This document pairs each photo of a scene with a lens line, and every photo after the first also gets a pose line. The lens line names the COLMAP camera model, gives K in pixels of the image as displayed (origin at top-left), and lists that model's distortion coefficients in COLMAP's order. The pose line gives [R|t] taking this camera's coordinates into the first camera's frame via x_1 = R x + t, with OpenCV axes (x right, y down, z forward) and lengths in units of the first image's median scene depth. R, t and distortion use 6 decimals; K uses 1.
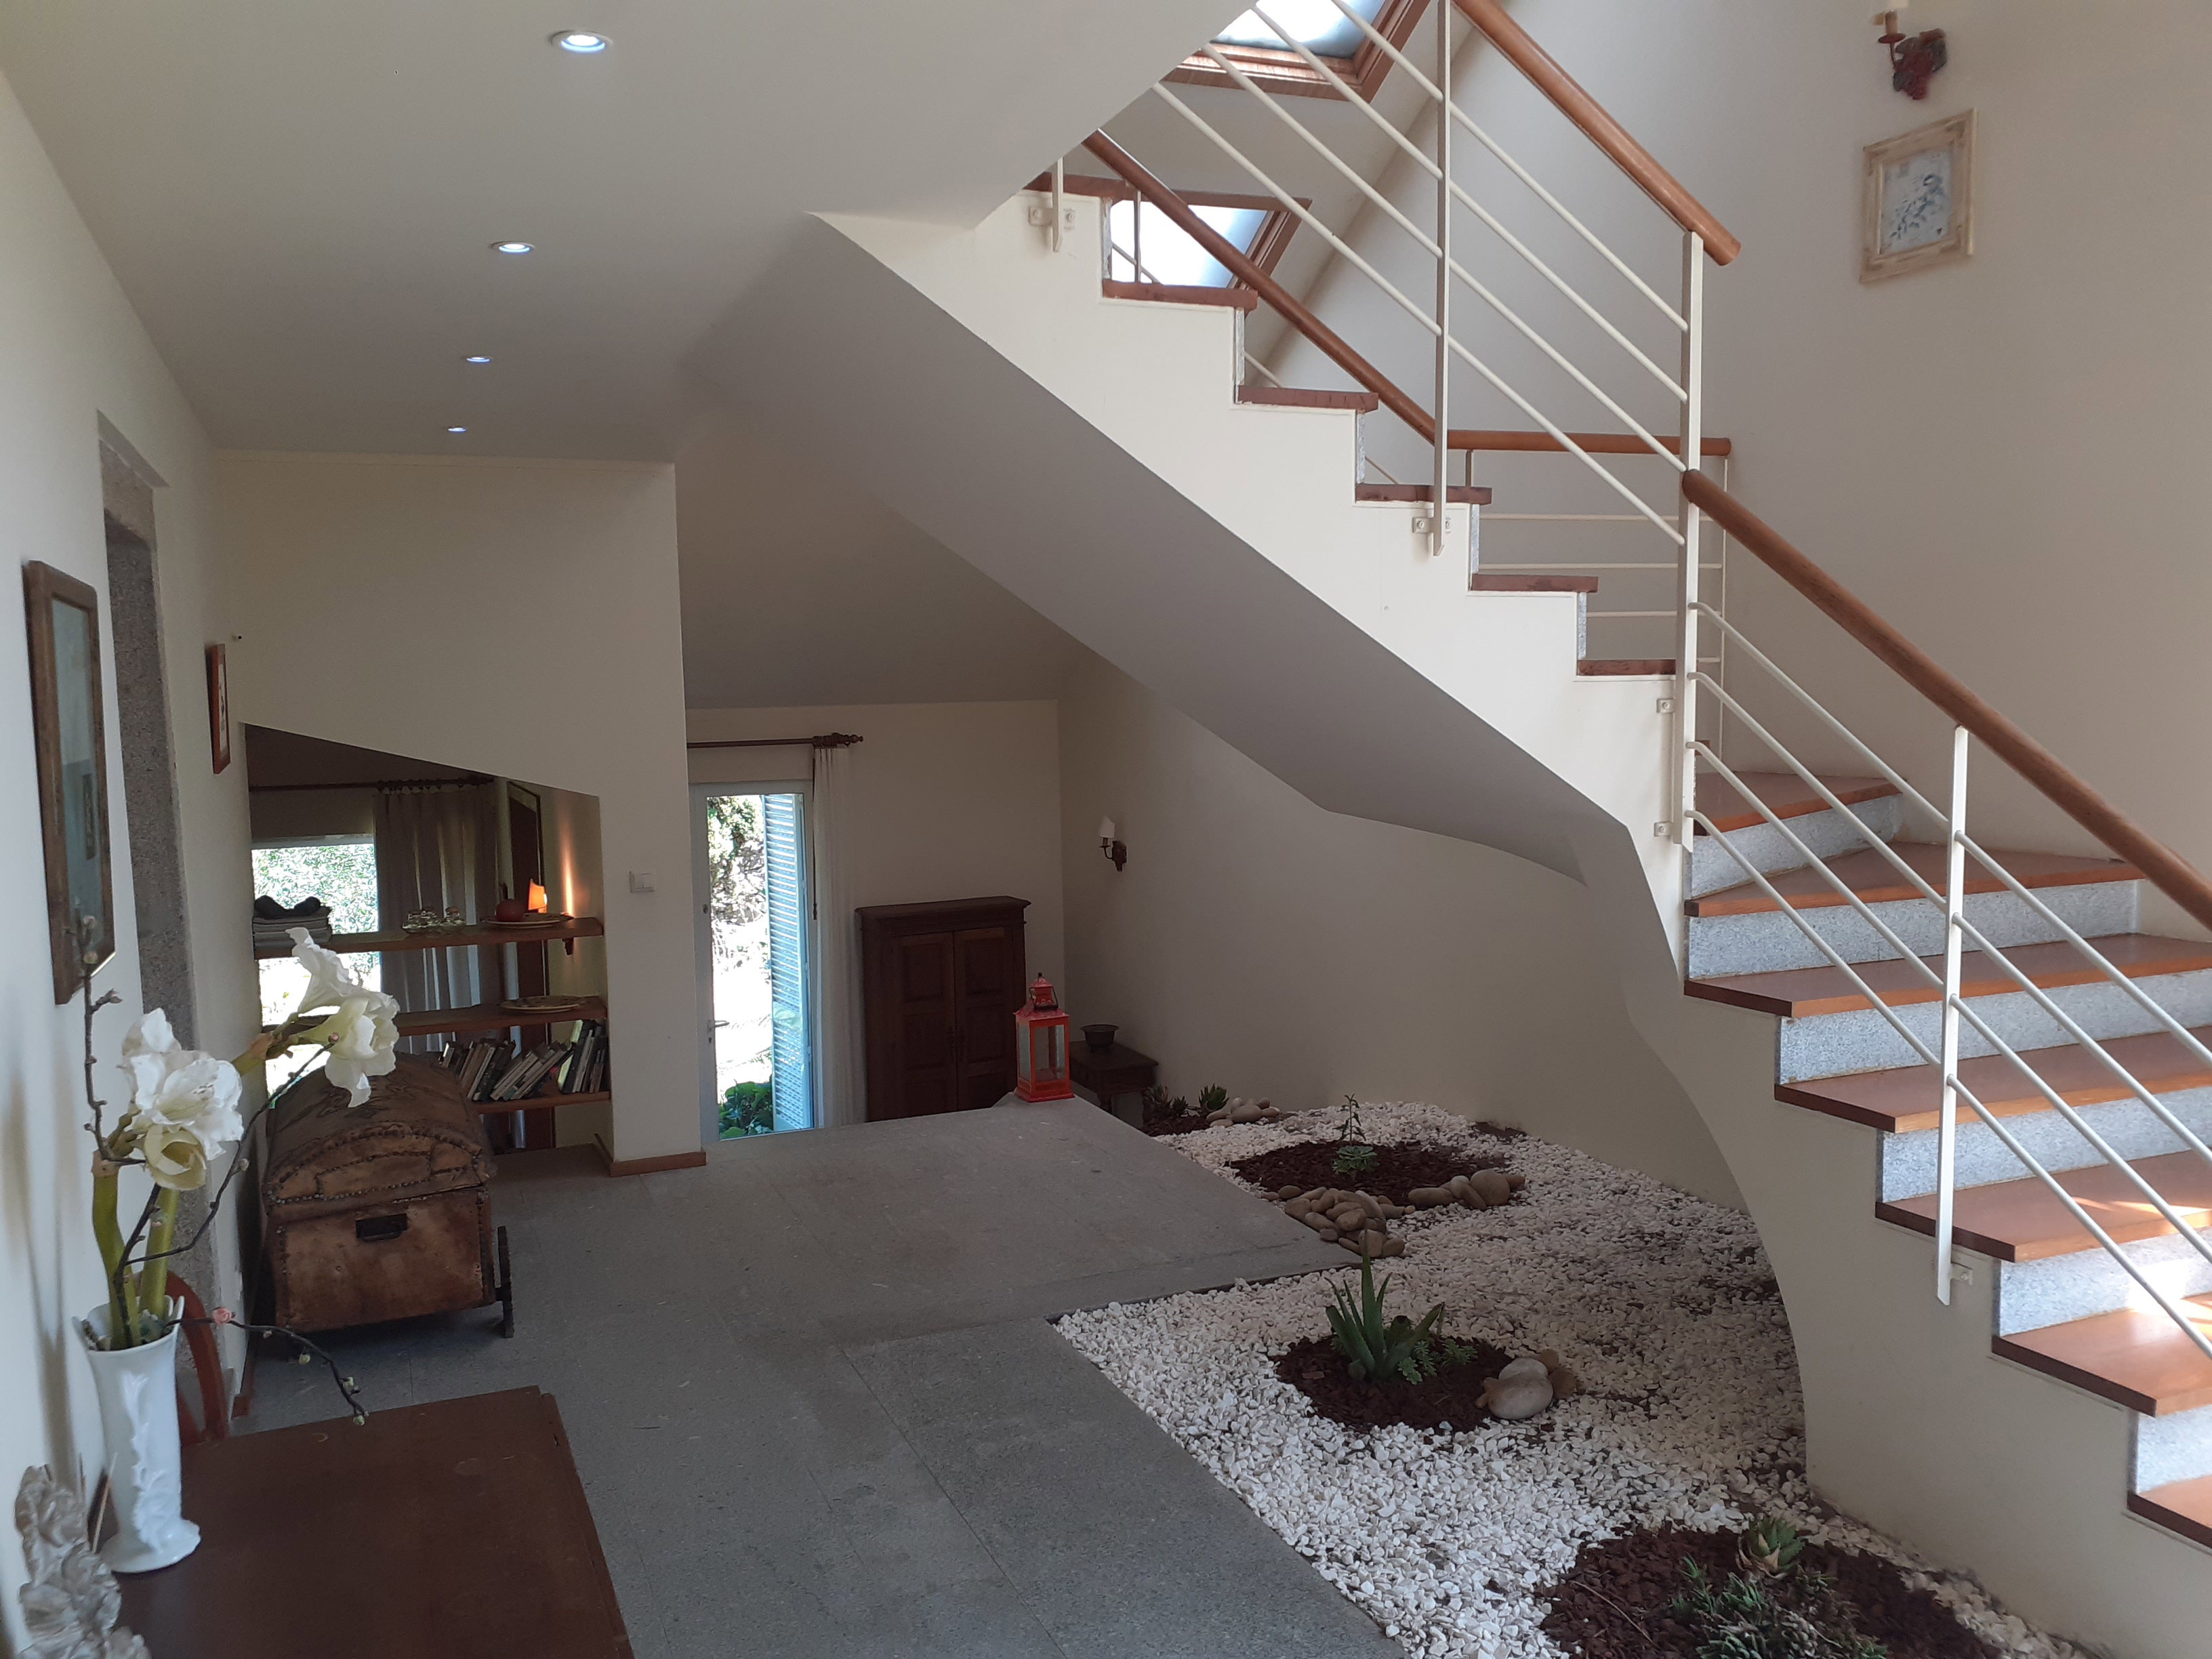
lens RADIAL K [[1787.6, 0, 1112.5], [0, 1787.6, 826.2], [0, 0, 1]] dist [0.098139, -0.131624]
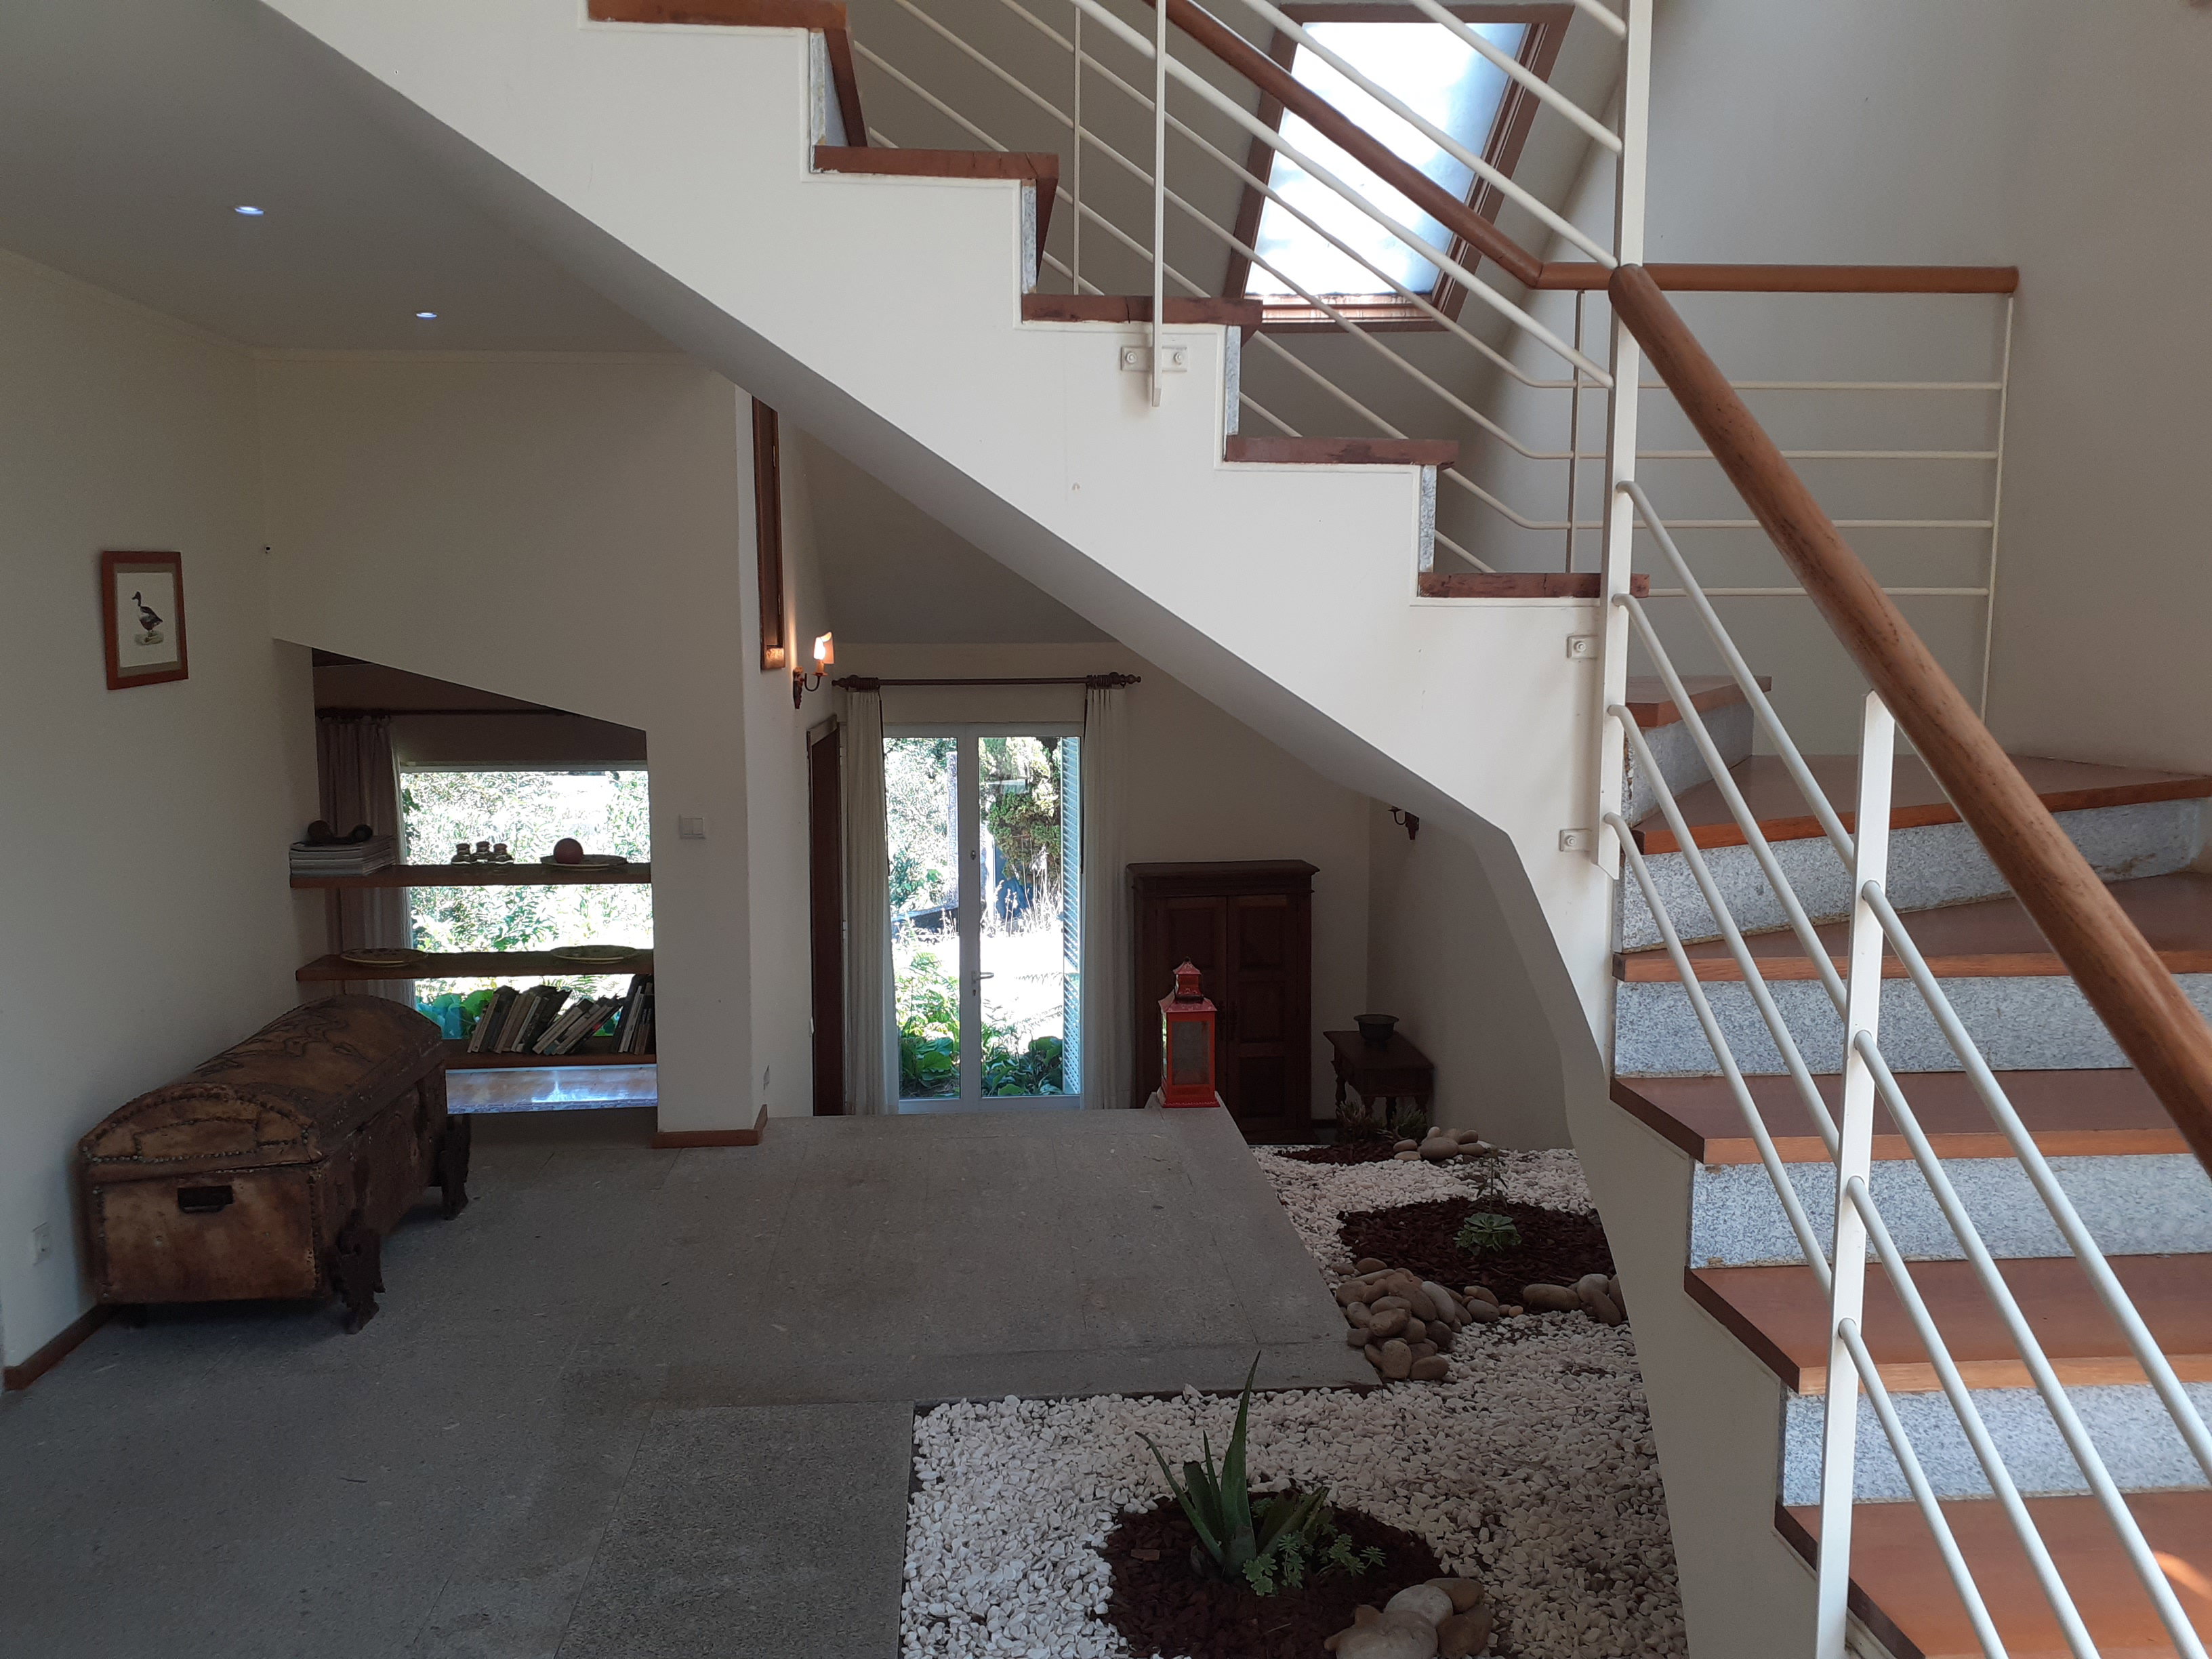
lens RADIAL K [[1787.6, 0, 1093.4], [0, 1787.6, 834.4], [0, 0, 1]] dist [0.098139, -0.131624]
pose [[0.947965, 0.054778, -0.313628, 0.289934], [-0.043714, 0.998152, 0.042207, -0.016917], [0.315360, -0.026300, 0.948607, 0.287318]]
